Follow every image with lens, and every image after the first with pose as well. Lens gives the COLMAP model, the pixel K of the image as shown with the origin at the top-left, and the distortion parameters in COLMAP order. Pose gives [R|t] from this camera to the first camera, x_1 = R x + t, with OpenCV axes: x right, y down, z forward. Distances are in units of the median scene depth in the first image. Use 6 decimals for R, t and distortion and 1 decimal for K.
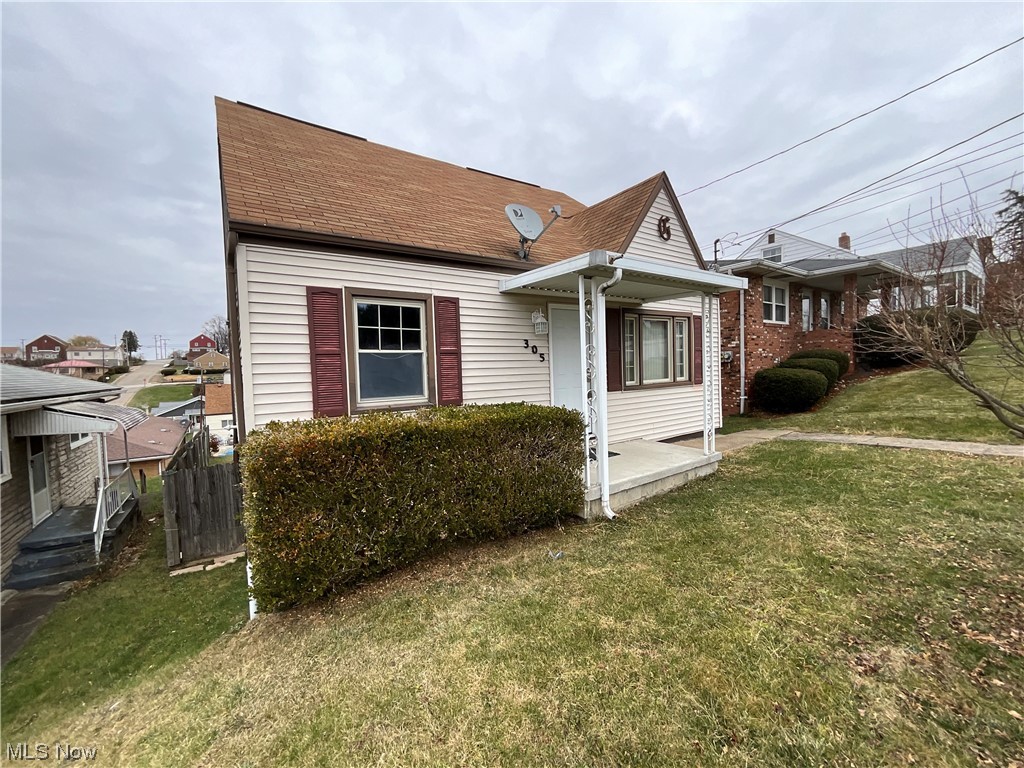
lens RADIAL K [[416.2, 0, 512.0], [0, 416.2, 384.0], [0, 0, 1]] dist [-0.002091, 0.000234]
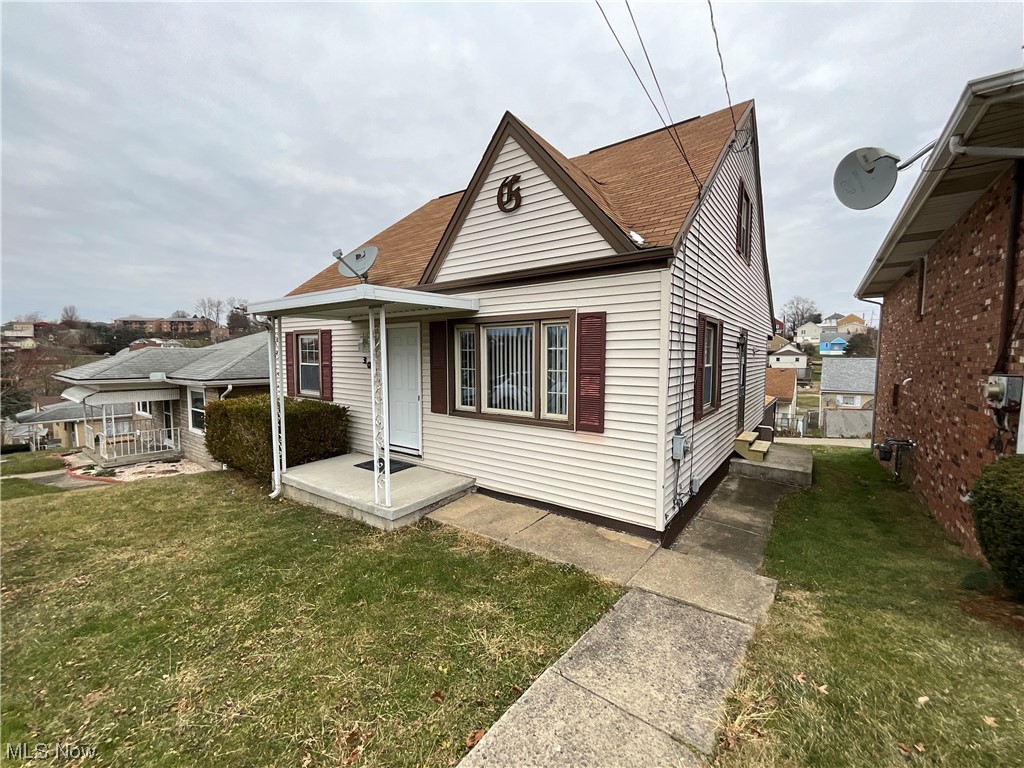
lens RADIAL K [[416.2, 0, 512.0], [0, 416.2, 384.0], [0, 0, 1]] dist [-0.002091, 0.000234]
pose [[0.324864, 0.097654, -0.940706, 1.044437], [-0.052157, 0.994991, 0.085277, -0.120017], [0.944322, 0.021361, 0.328330, 0.780495]]
